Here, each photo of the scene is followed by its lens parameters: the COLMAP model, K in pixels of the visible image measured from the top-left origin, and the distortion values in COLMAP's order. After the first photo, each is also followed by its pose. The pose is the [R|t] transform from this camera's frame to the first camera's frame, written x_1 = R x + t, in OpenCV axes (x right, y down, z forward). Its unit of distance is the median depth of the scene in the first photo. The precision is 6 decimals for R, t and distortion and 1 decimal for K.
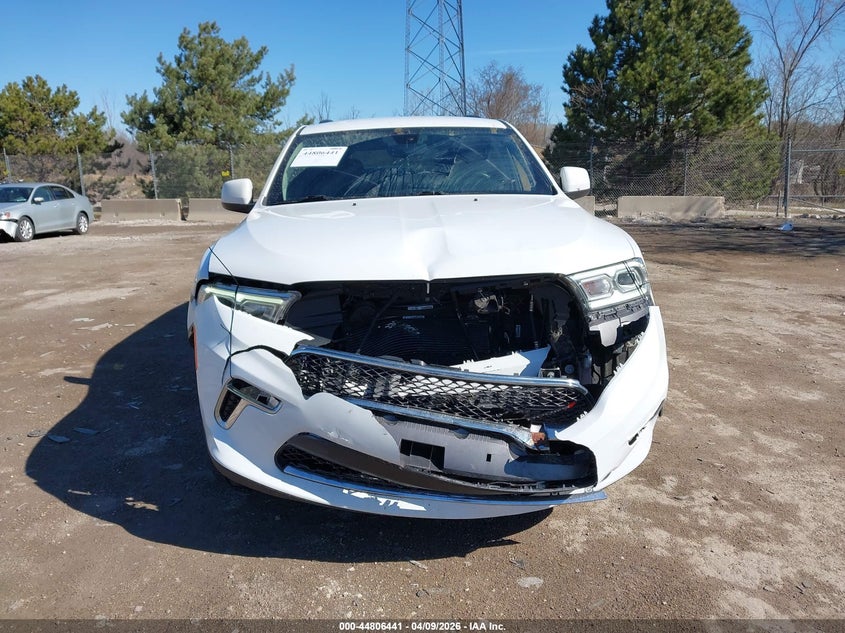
lens RADIAL K [[647.8, 0, 395.5], [0, 647.8, 329.3], [0, 0, 1]] dist [0.003934, -0.010157]
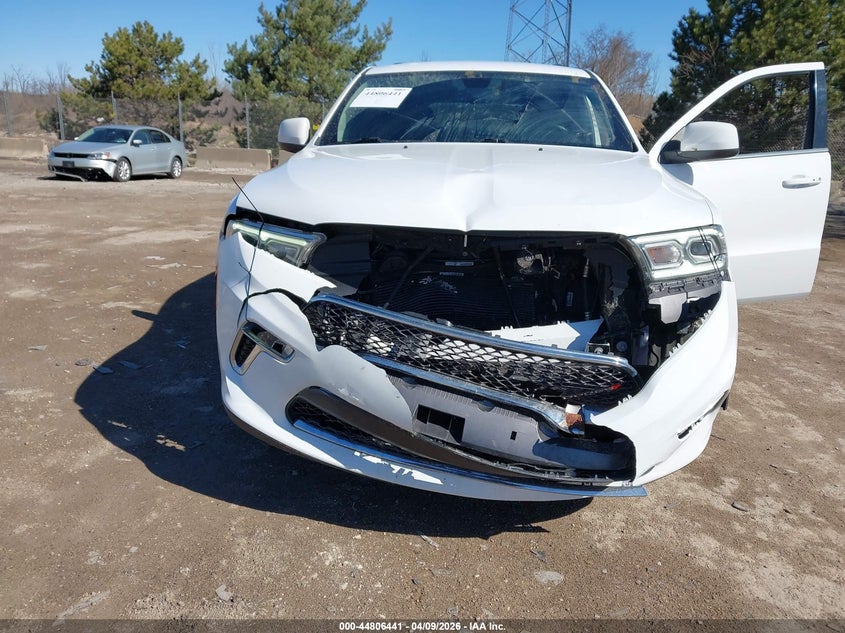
lens RADIAL K [[647.8, 0, 395.5], [0, 647.8, 329.3], [0, 0, 1]] dist [0.003934, -0.010157]
pose [[0.989468, 0.090943, -0.112616, 0.060970], [-0.084516, 0.994578, 0.060594, 0.011258], [0.117516, -0.050438, 0.991789, 0.092132]]
